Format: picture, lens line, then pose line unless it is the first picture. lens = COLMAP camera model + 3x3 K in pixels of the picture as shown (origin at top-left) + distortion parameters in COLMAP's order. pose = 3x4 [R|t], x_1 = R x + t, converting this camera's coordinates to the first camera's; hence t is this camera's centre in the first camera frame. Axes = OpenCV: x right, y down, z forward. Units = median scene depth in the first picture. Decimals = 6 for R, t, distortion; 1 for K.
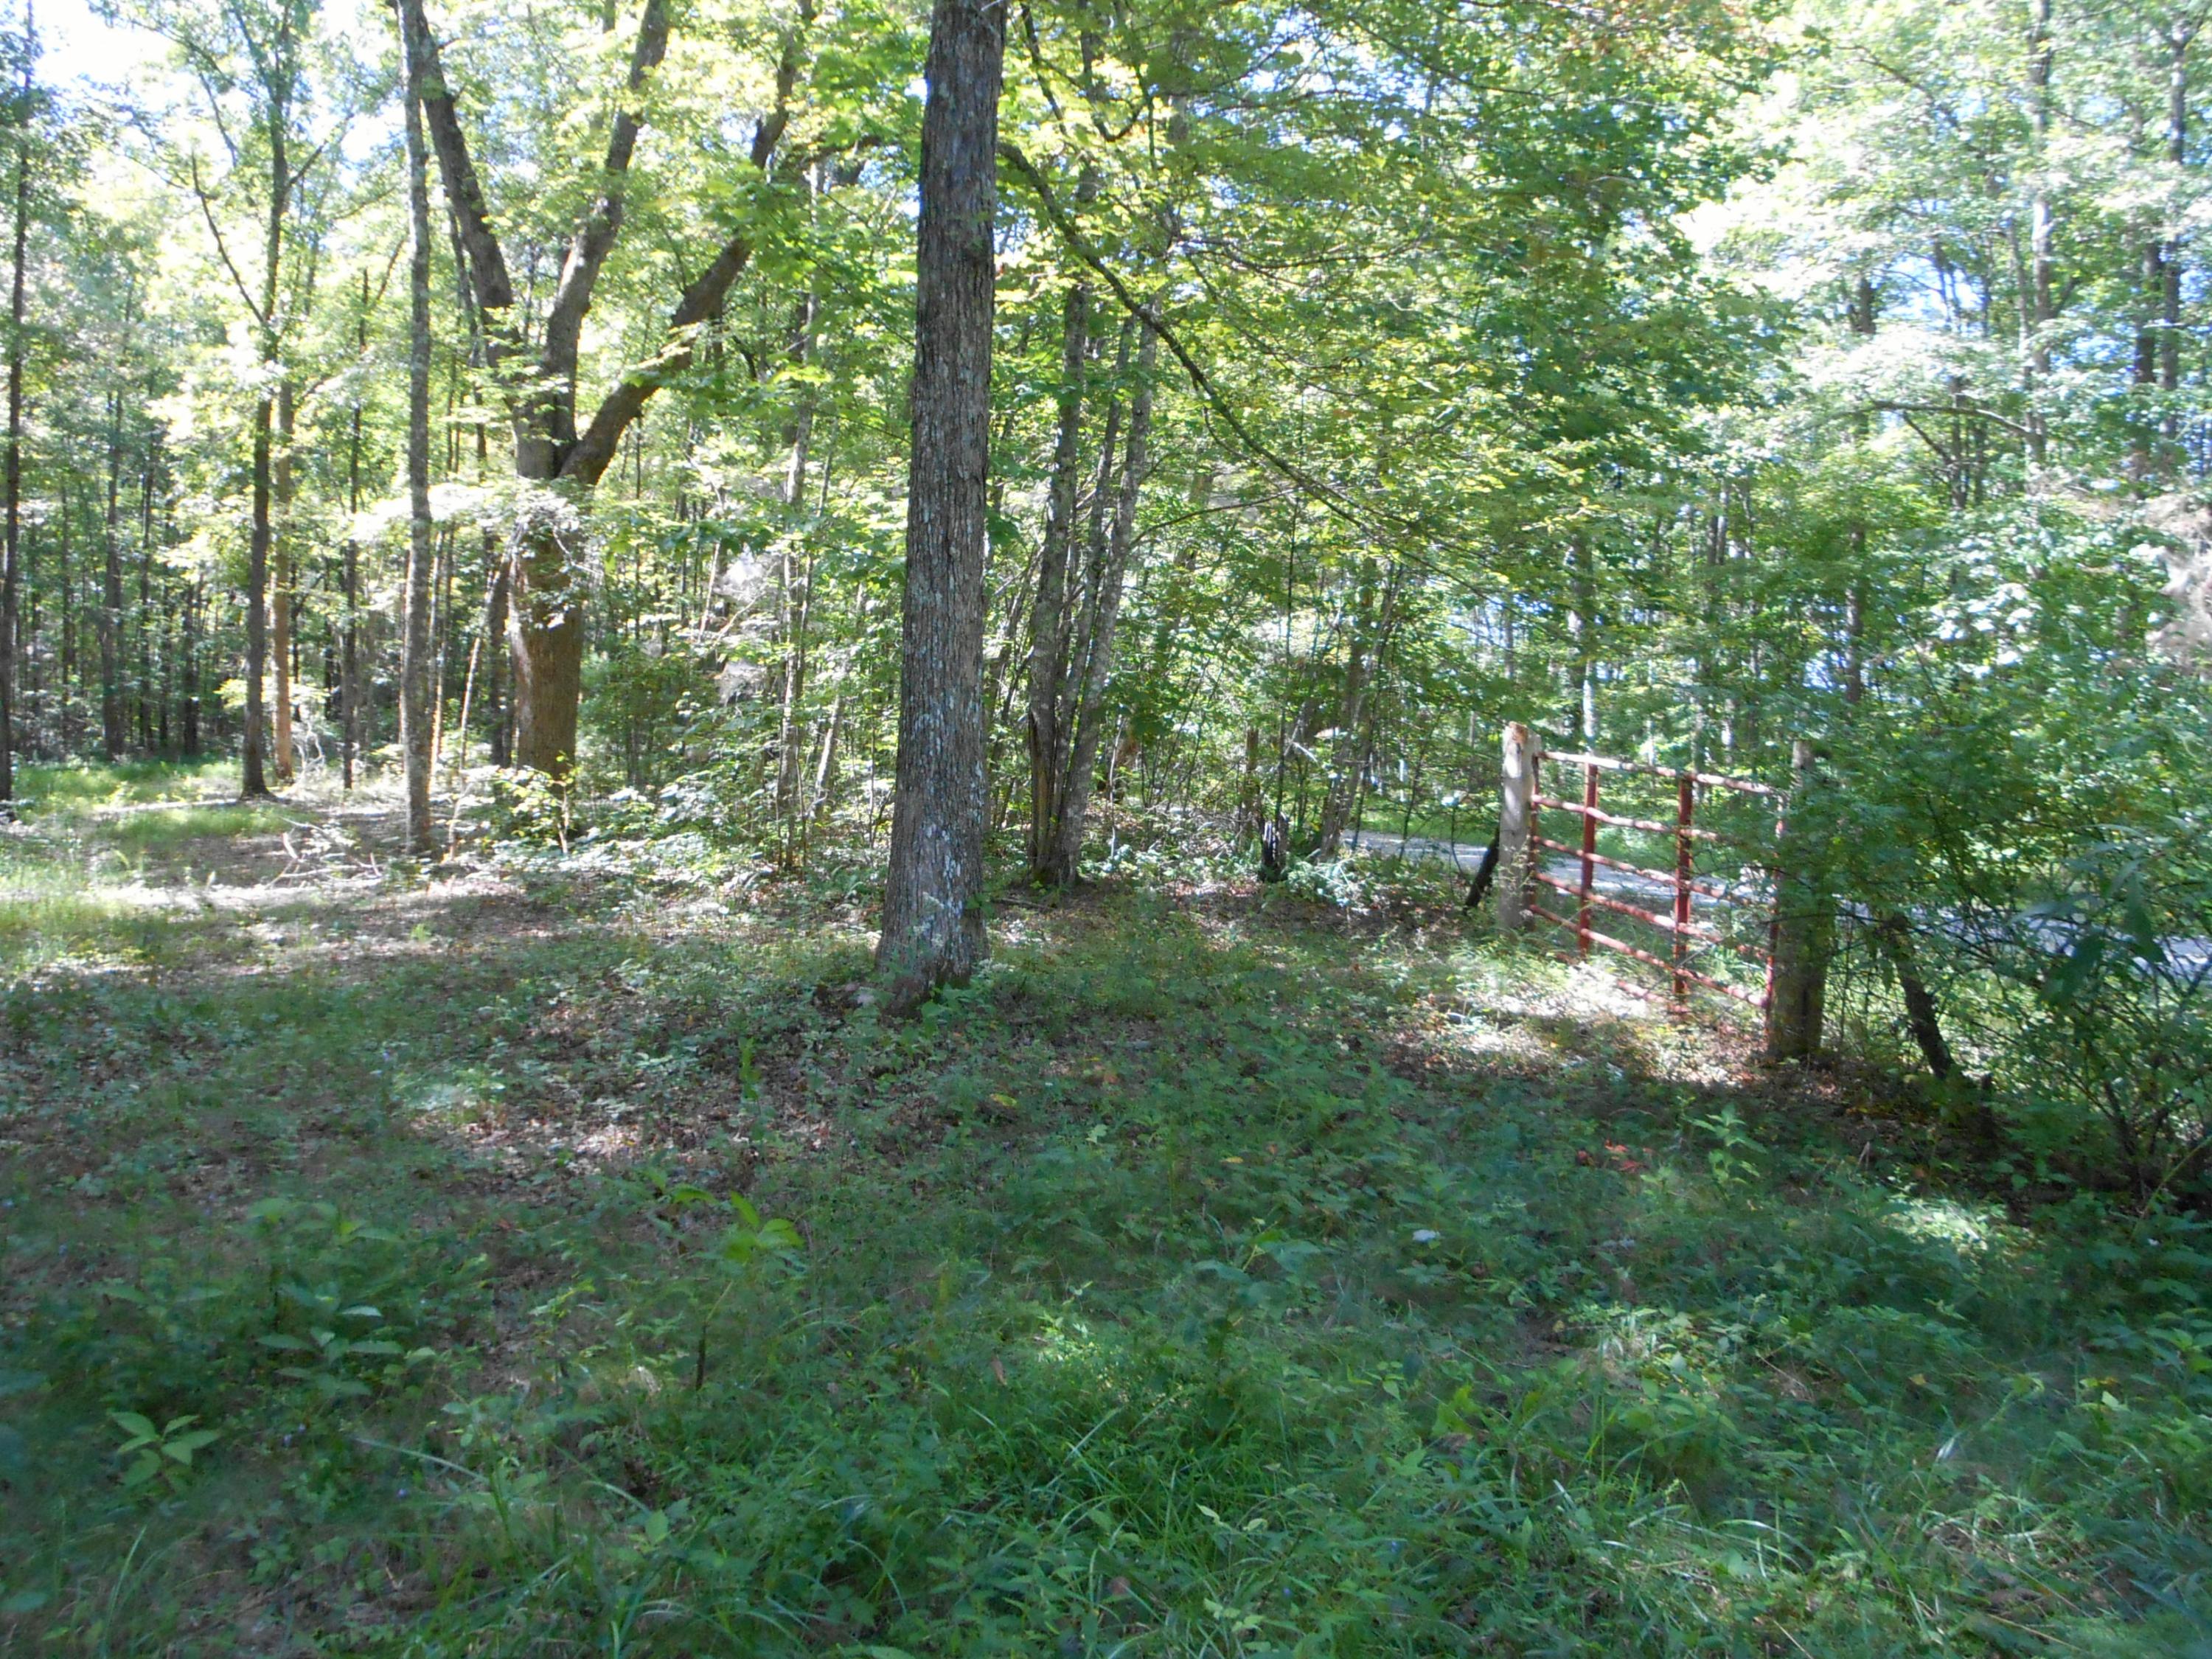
lens RADIAL K [[1940.1, 0, 1093.0], [0, 1940.1, 833.2], [0, 0, 1]] dist [-0.033152, 0.076232]
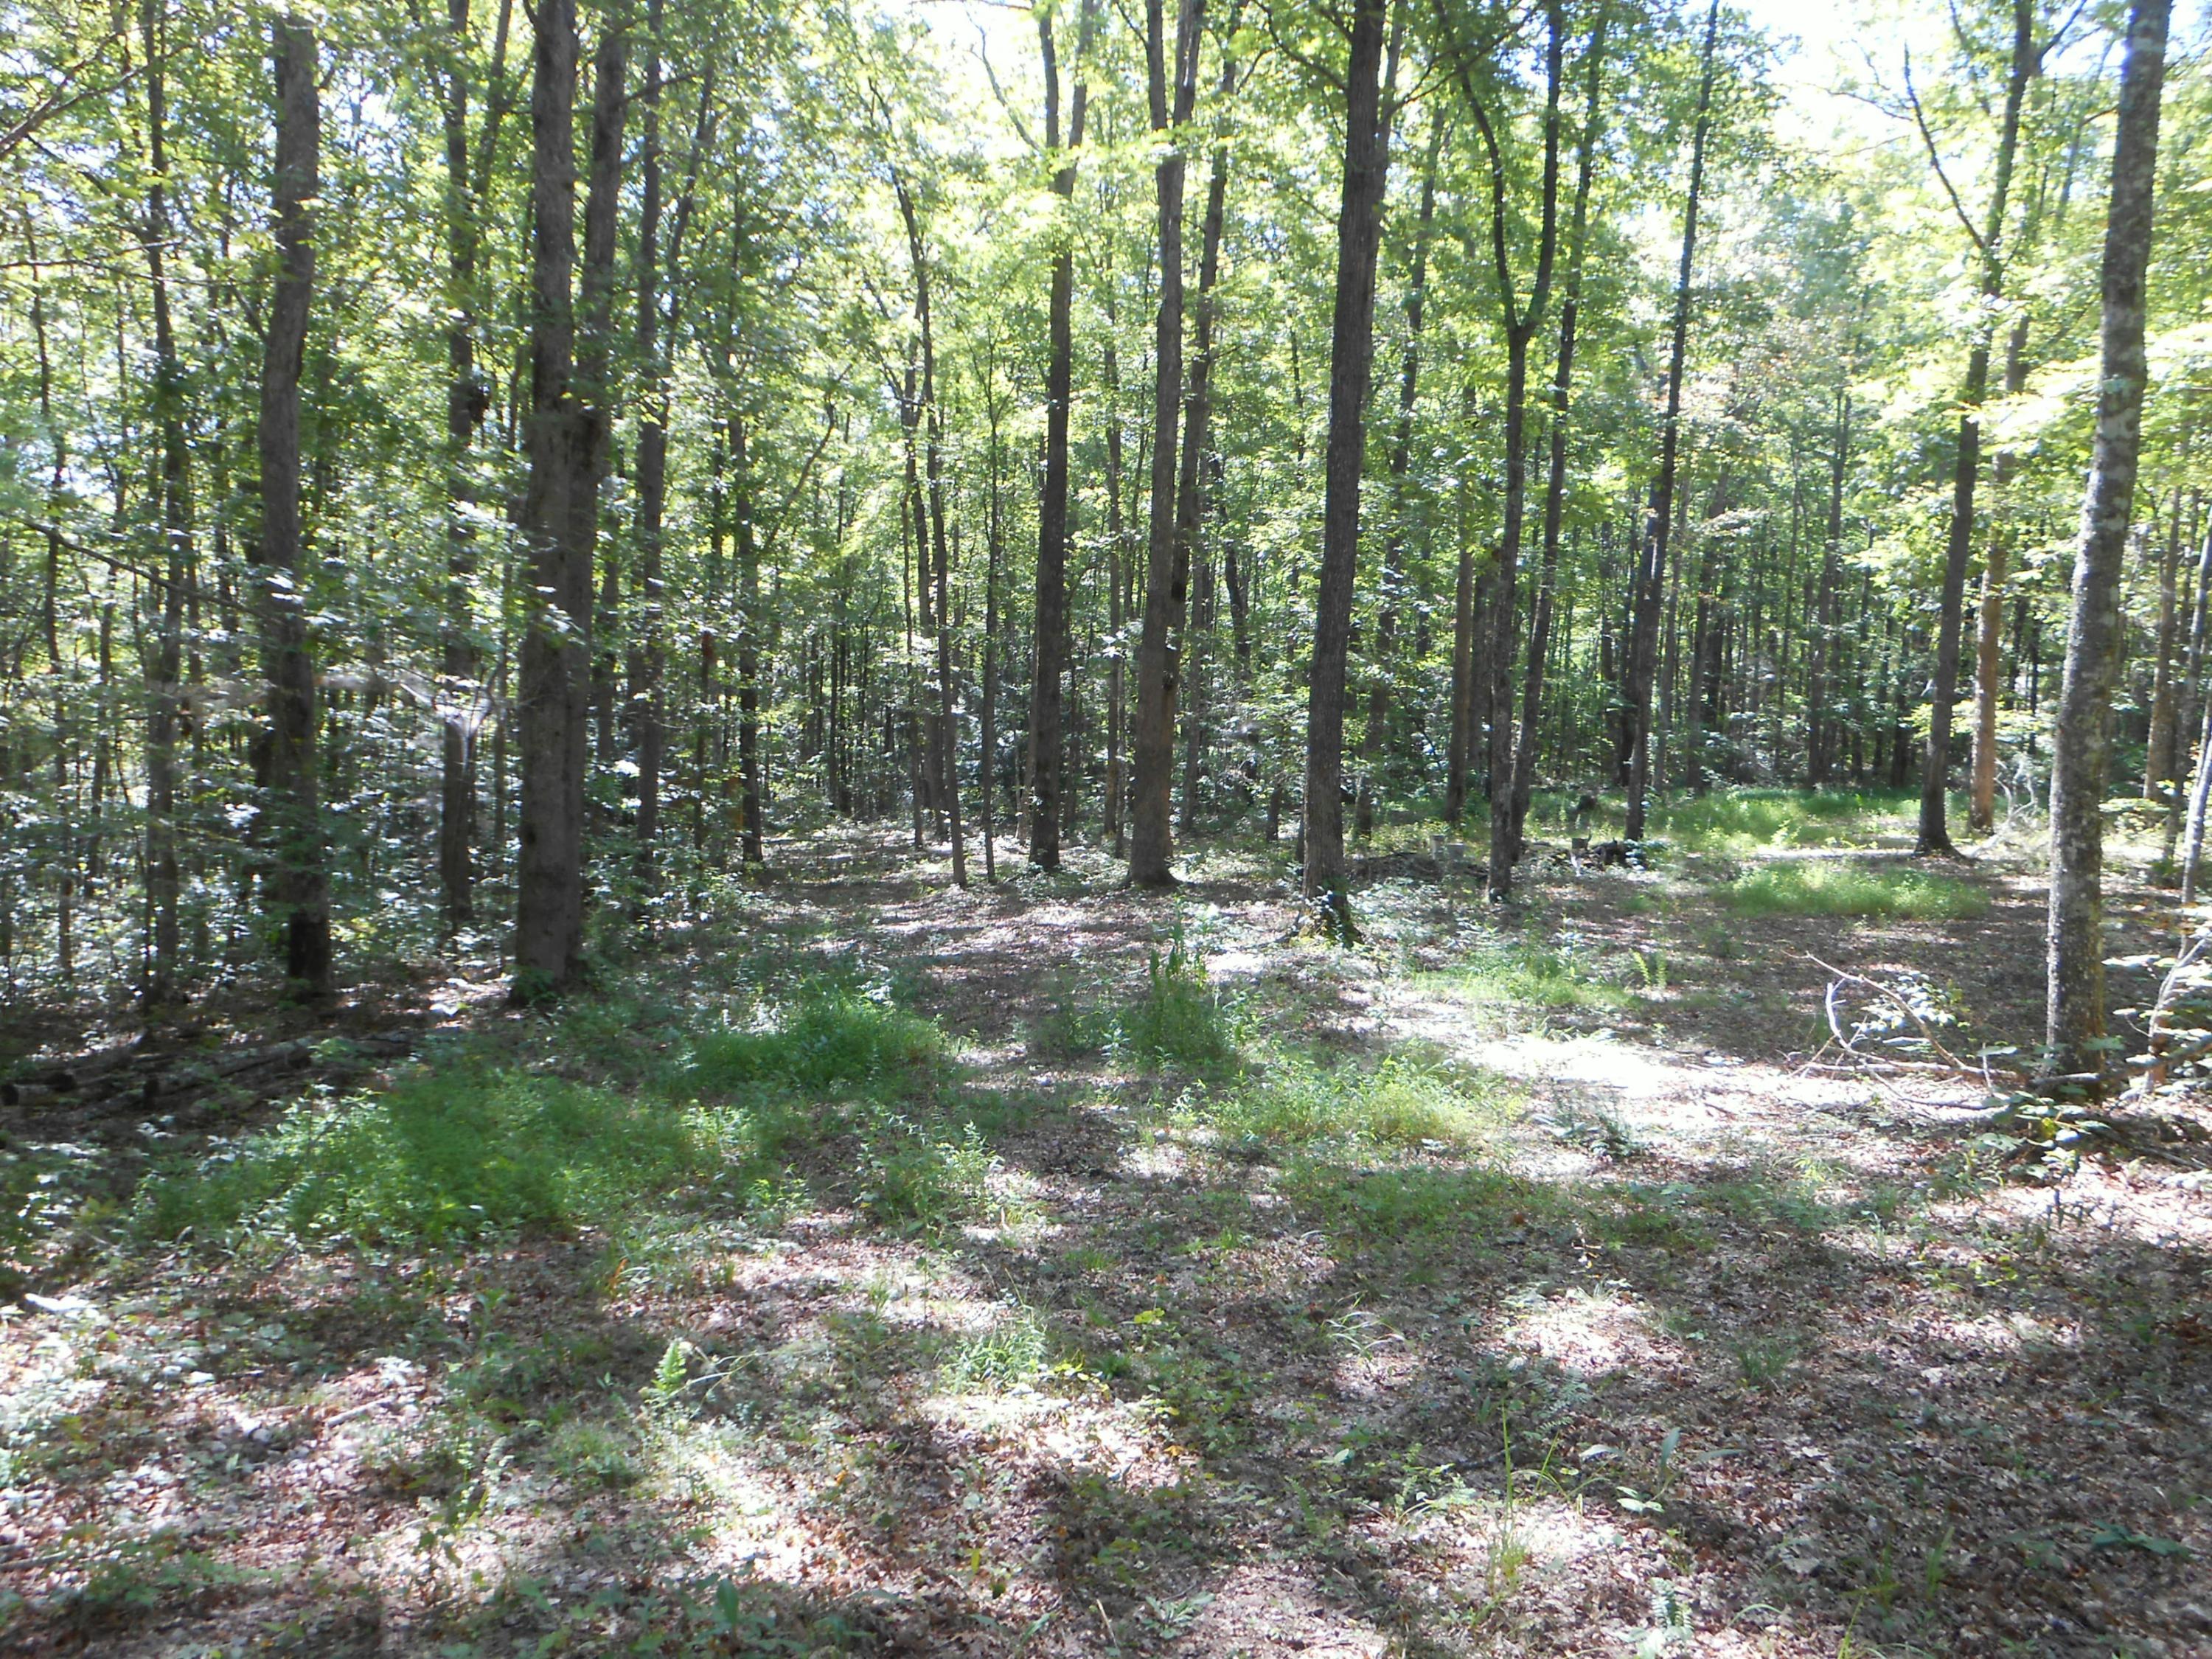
lens RADIAL K [[1940.1, 0, 1068.9], [0, 1940.1, 774.8], [0, 0, 1]] dist [-0.033152, 0.076232]
pose [[0.650781, 0.046060, -0.757867, -0.061338], [-0.077732, 0.996955, -0.006159, -0.016980], [0.755276, 0.062919, 0.652379, 0.202605]]
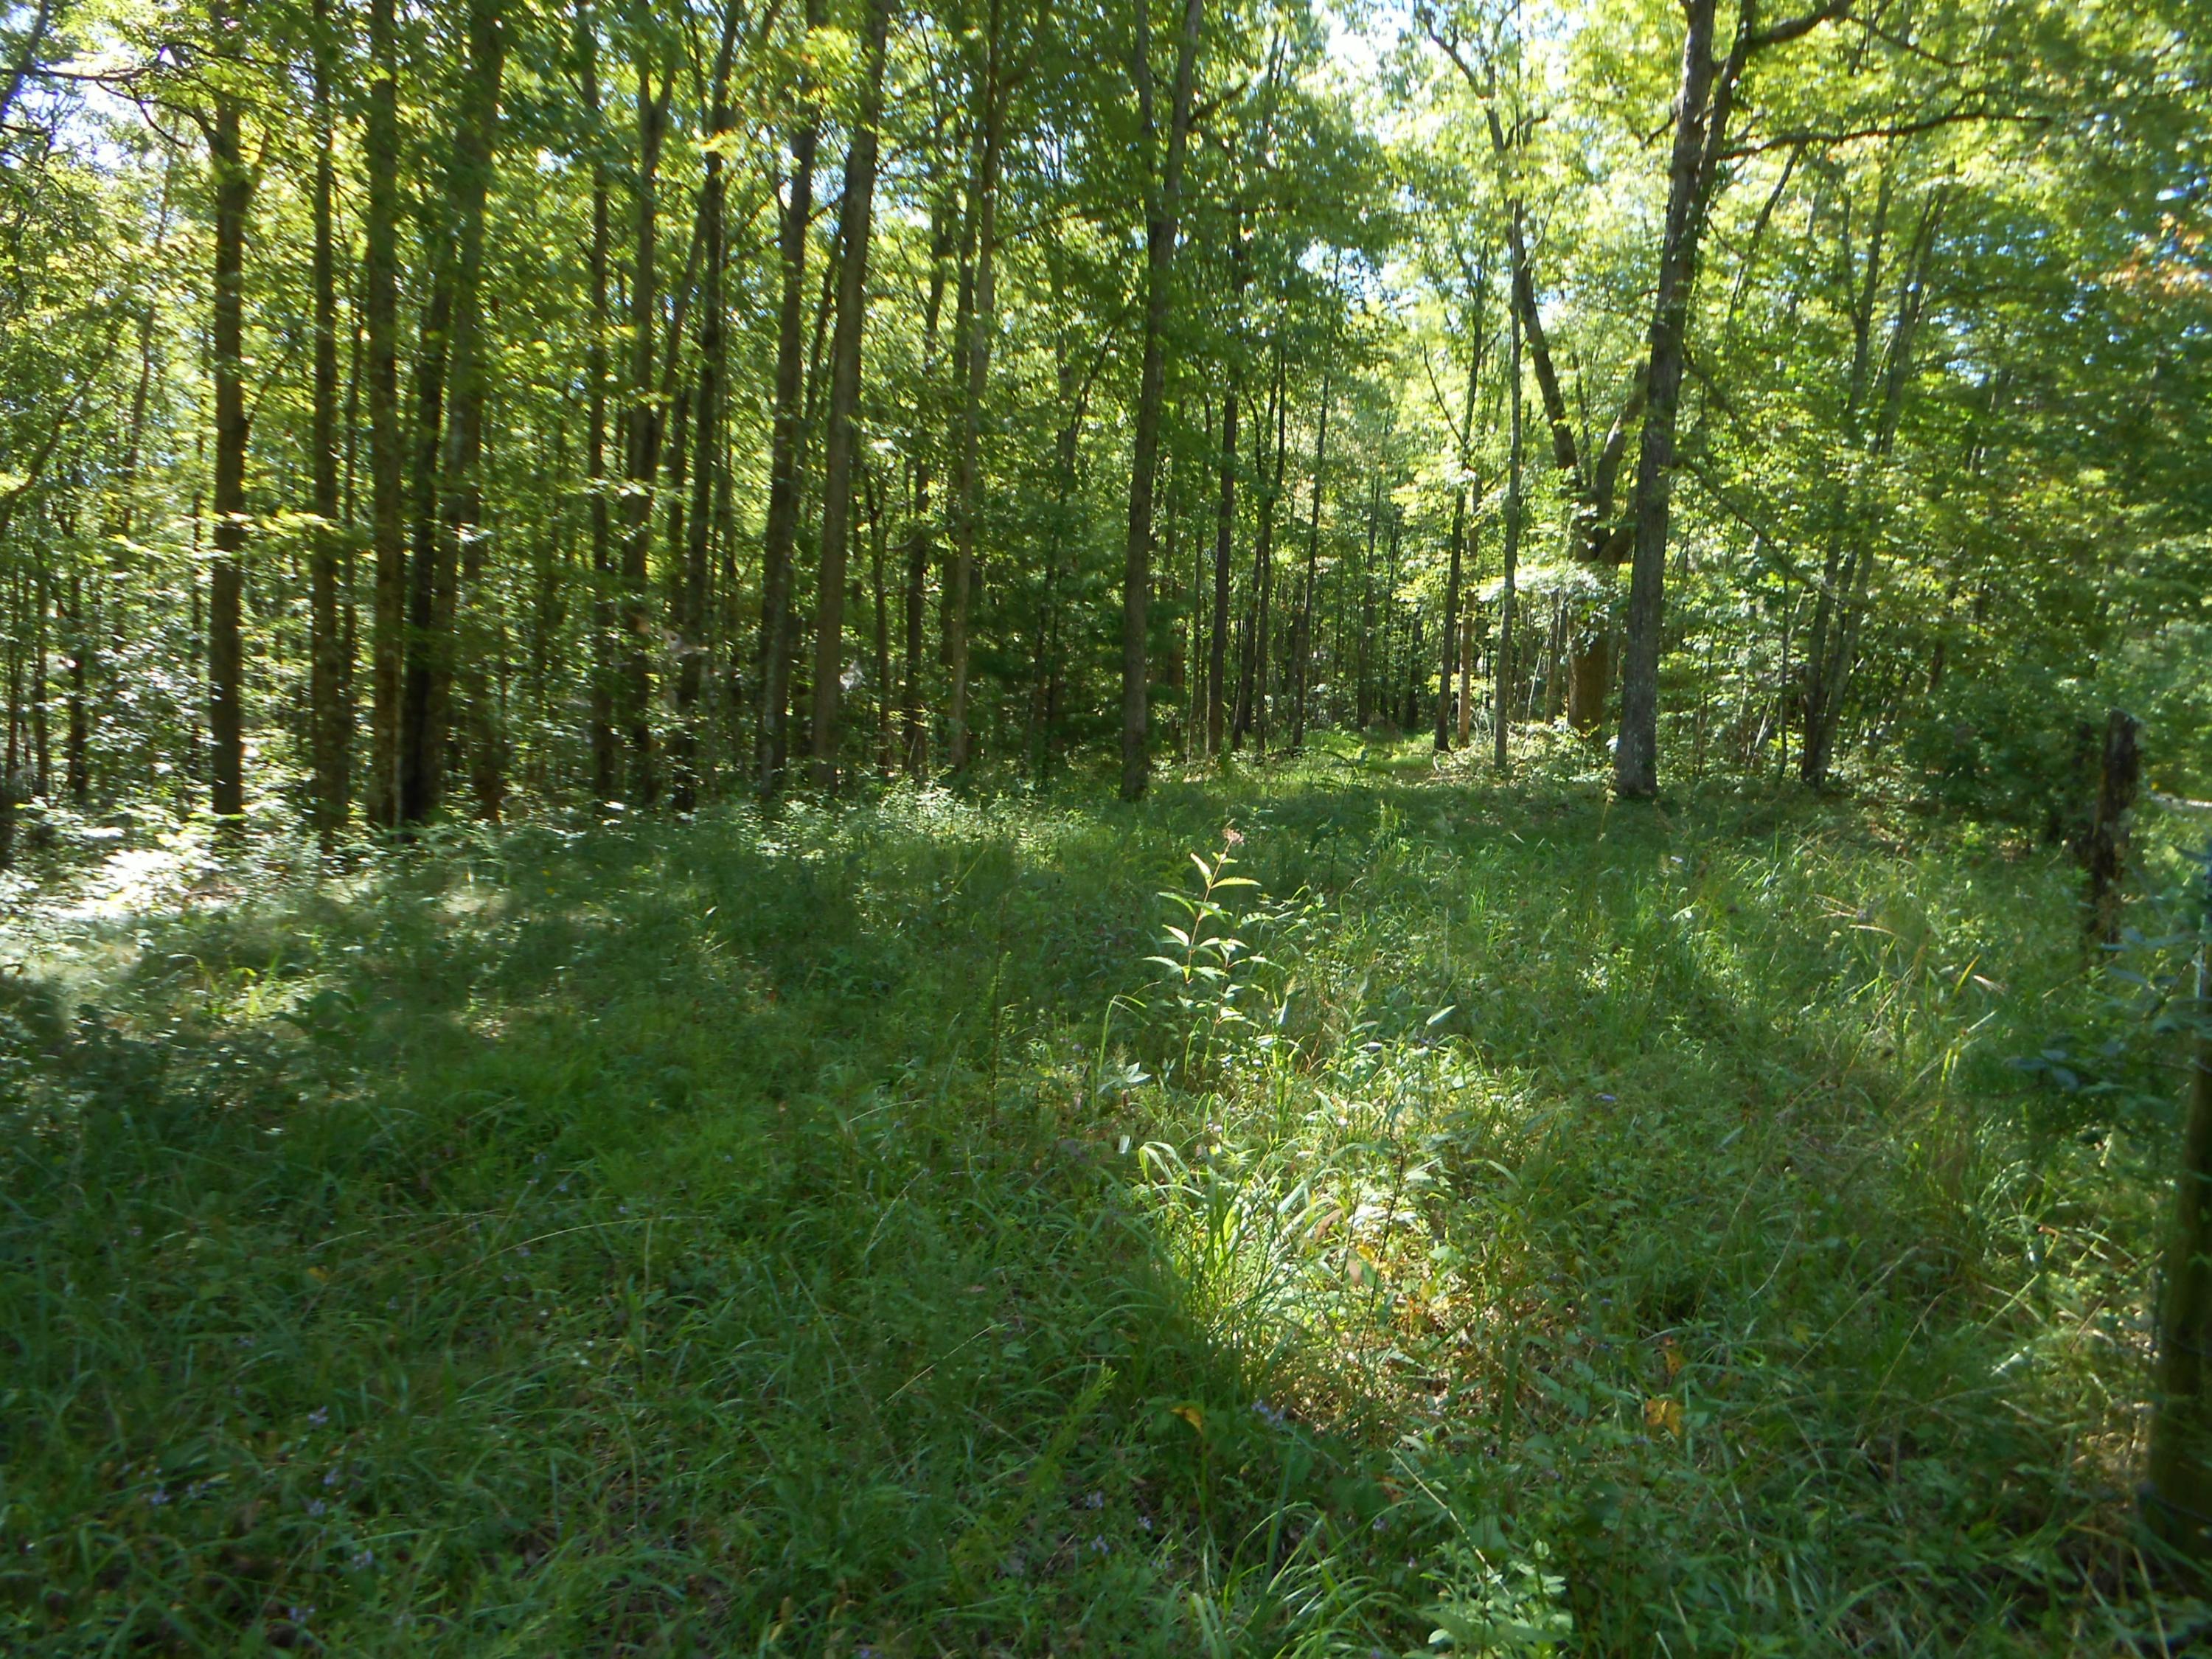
lens RADIAL K [[1687.8, 0, 1114.6], [0, 1687.8, 832.8], [0, 0, 1]] dist [-0.061653, 0.042720]
pose [[0.815694, 0.059403, -0.575426, 0.116386], [-0.052325, 0.998213, 0.028876, 0.018047], [0.576112, 0.006556, 0.817344, -0.218941]]
